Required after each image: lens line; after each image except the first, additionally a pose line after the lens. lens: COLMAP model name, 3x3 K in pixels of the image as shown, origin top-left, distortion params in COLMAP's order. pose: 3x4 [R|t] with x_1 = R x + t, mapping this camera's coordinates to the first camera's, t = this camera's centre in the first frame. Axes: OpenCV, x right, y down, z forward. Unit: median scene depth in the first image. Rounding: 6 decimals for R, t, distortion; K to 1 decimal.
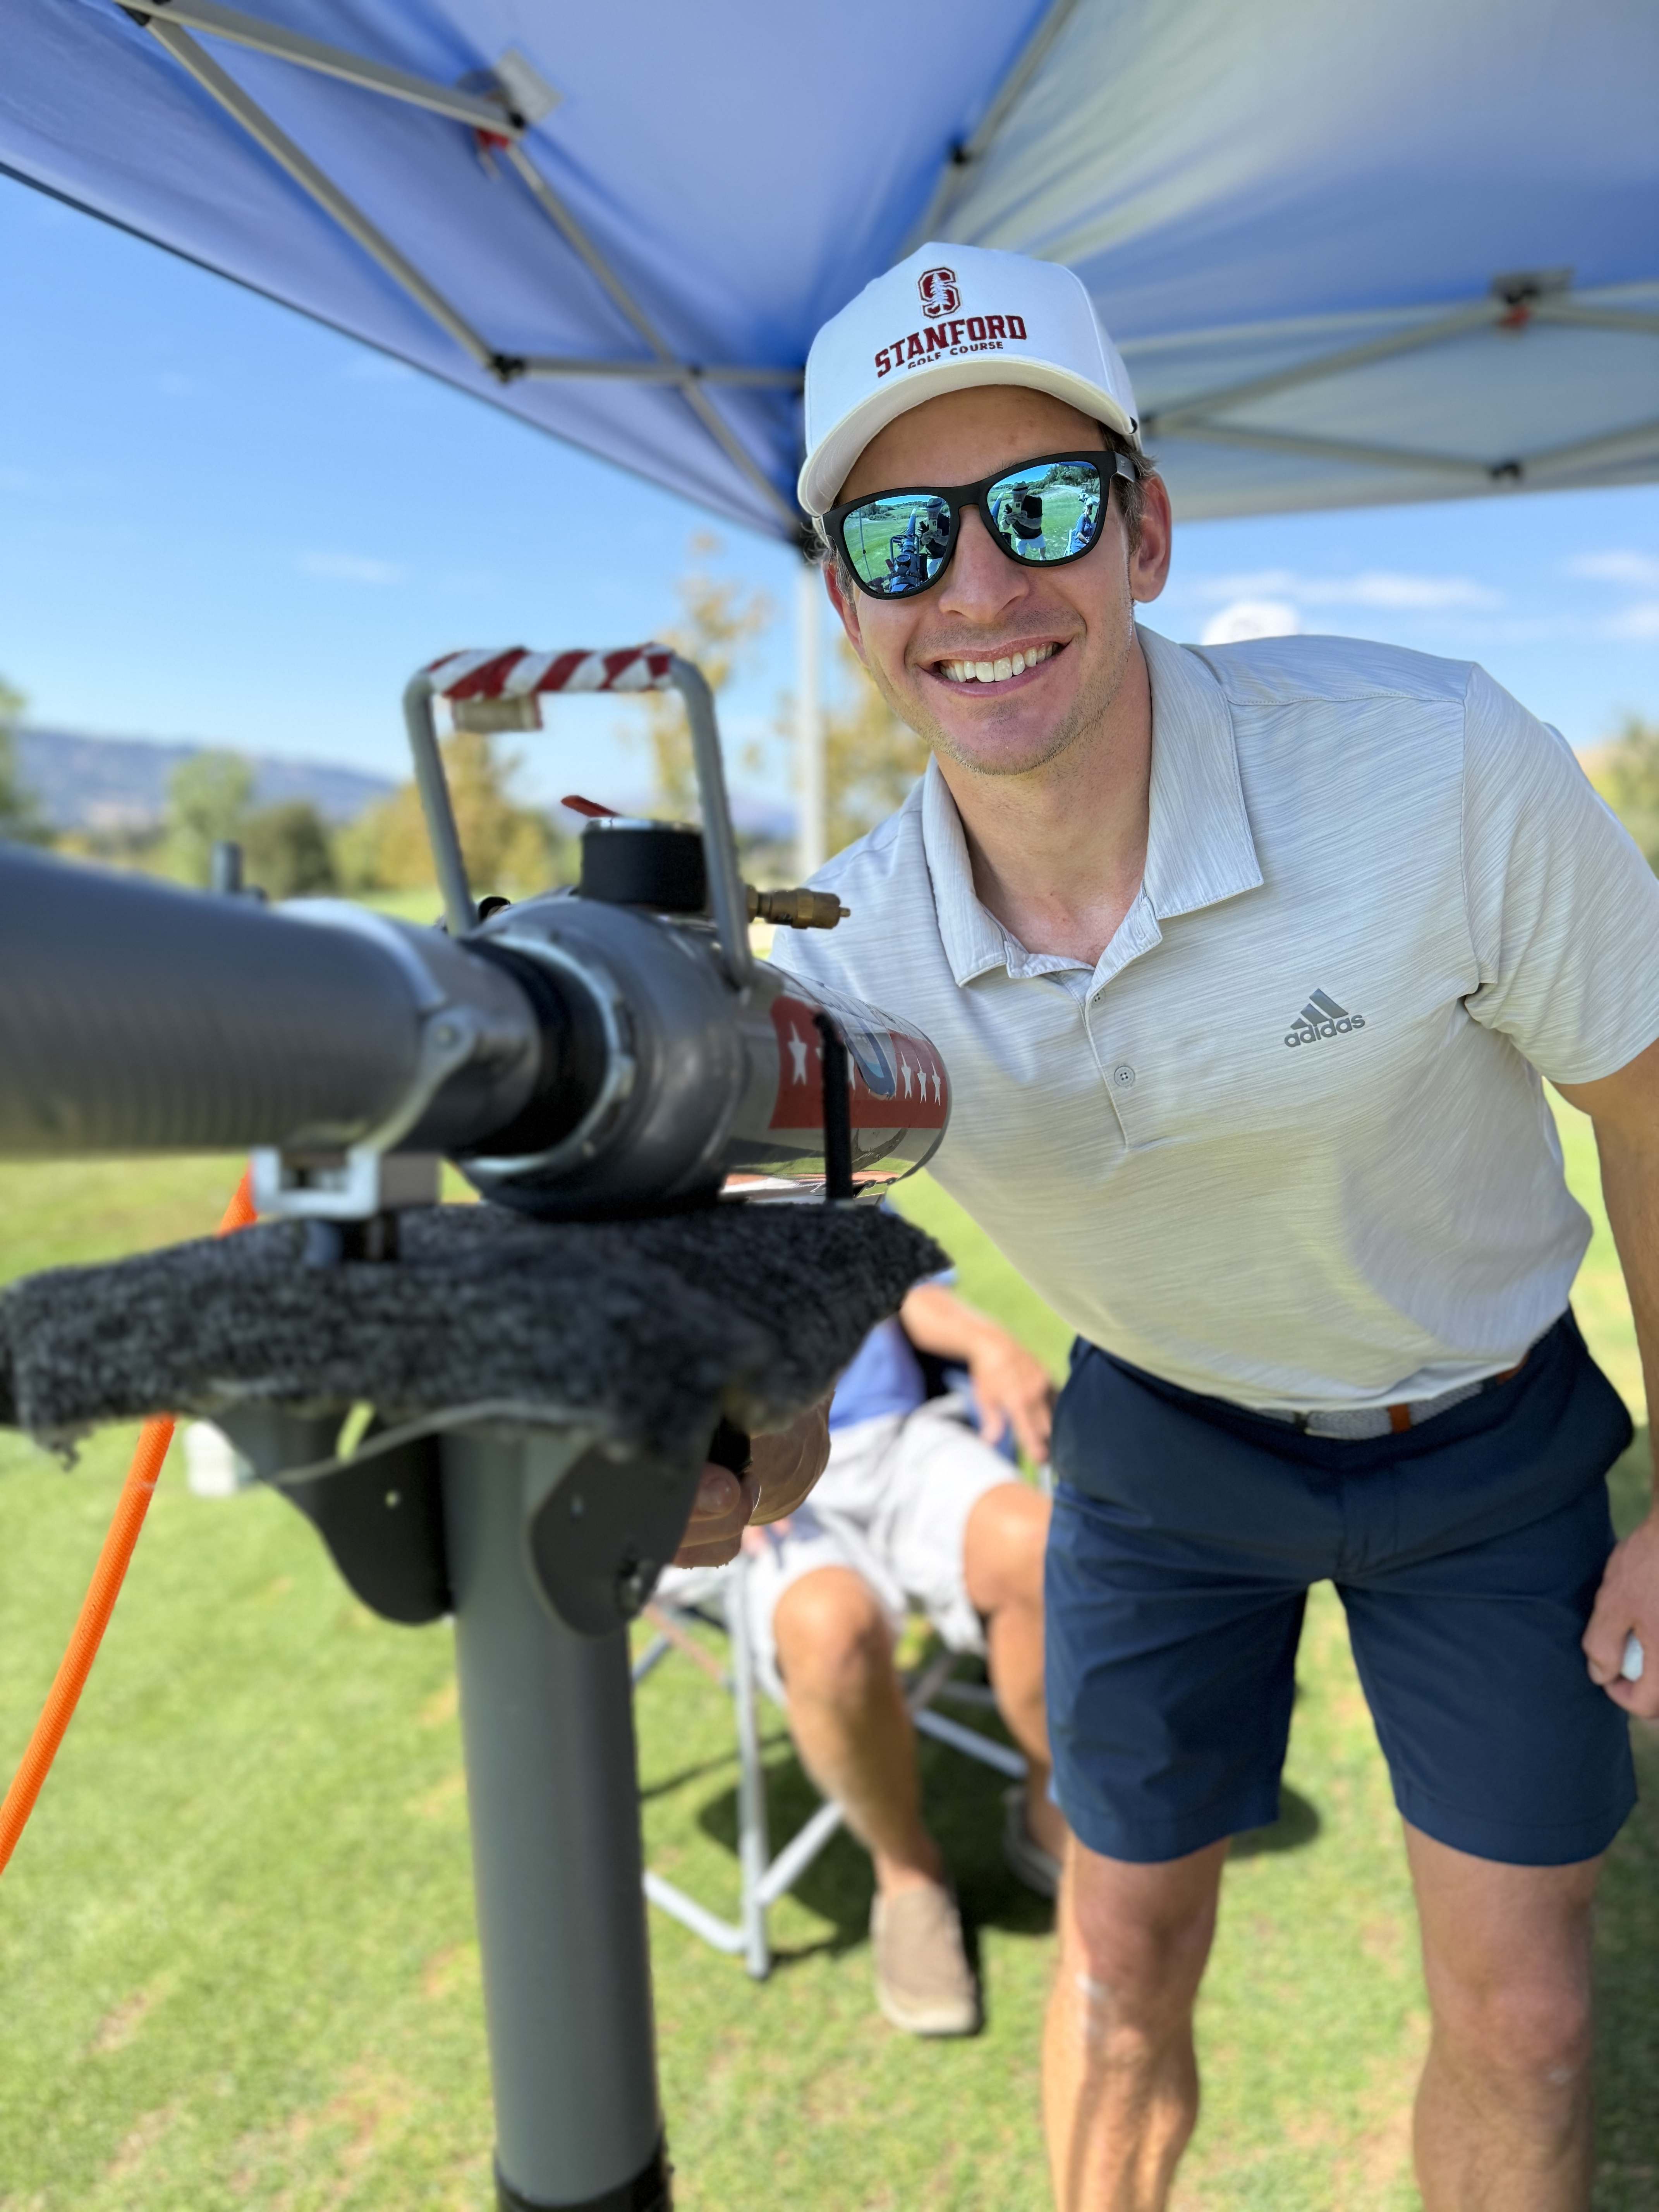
lens RADIAL K [[1708.1, 0, 829.5], [0, 1708.1, 1106.0], [0, 0, 1]] dist [0.029130, -0.005201]
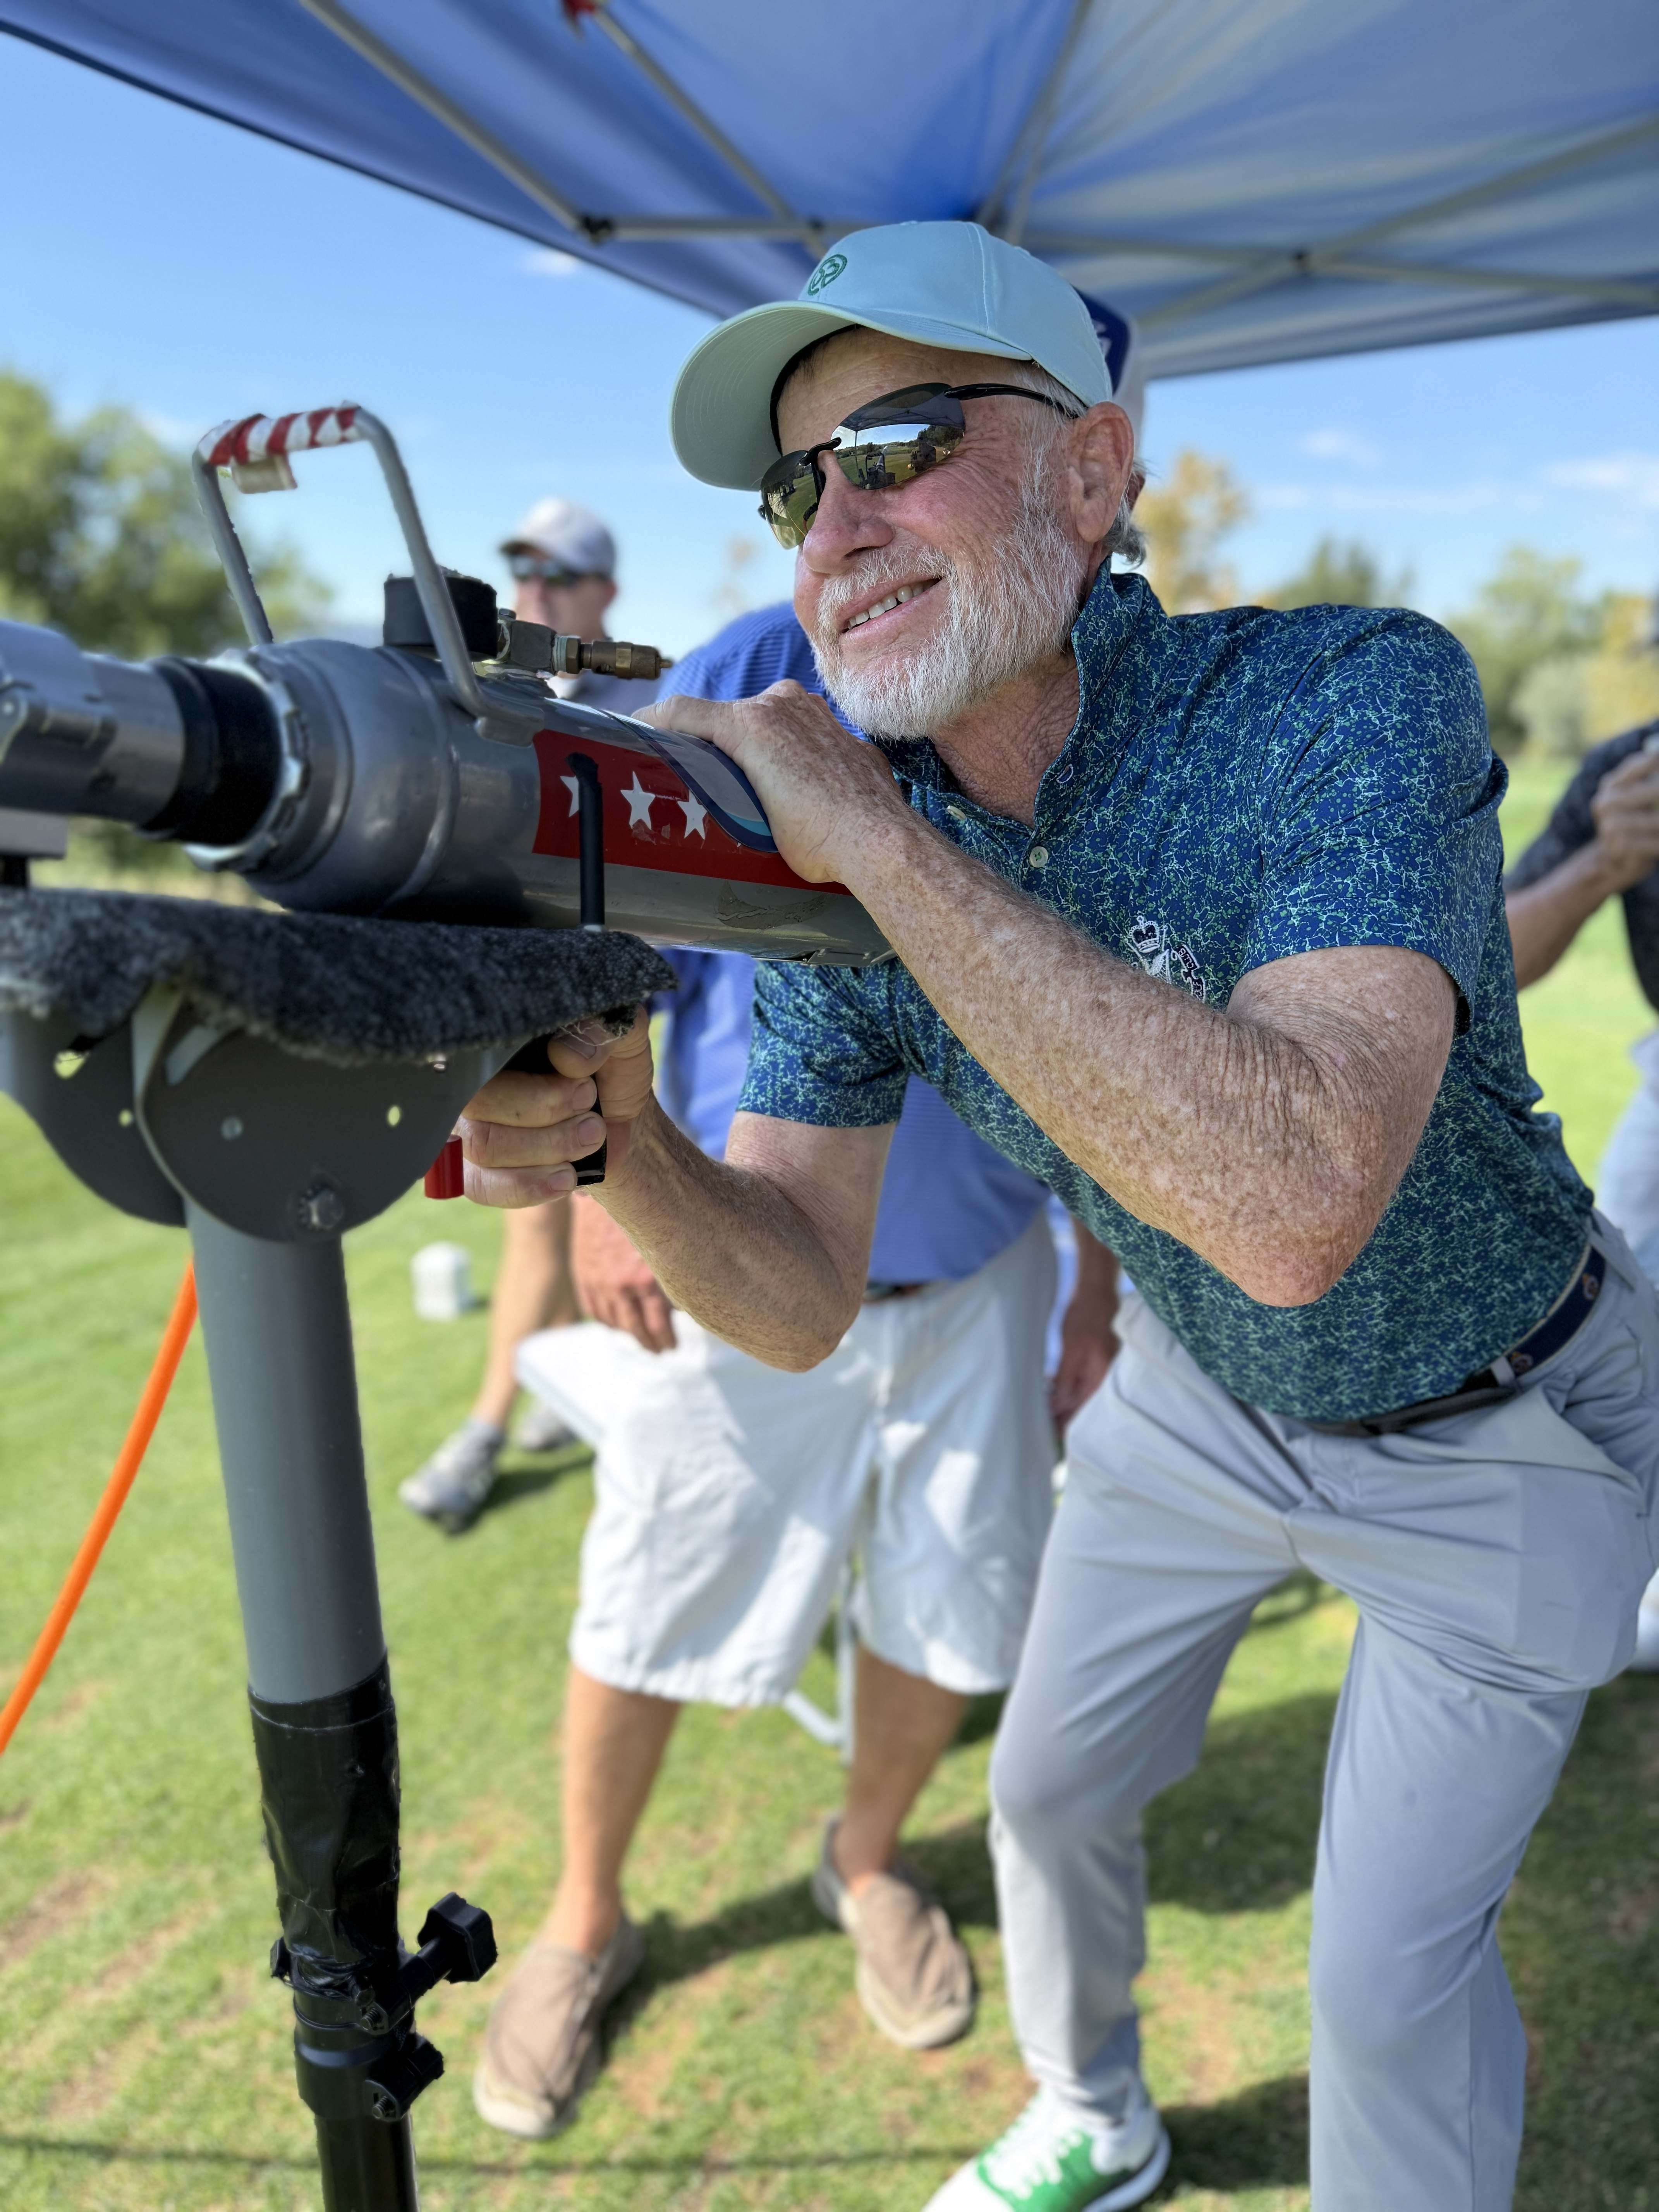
lens RADIAL K [[1708.1, 0, 829.5], [0, 1708.1, 1106.0], [0, 0, 1]] dist [0.029130, -0.005201]
pose [[0.980376, 0.031710, -0.194568, 0.154253], [-0.022148, 0.998447, 0.051122, 0.045656], [0.195887, -0.045809, 0.979556, -0.028967]]
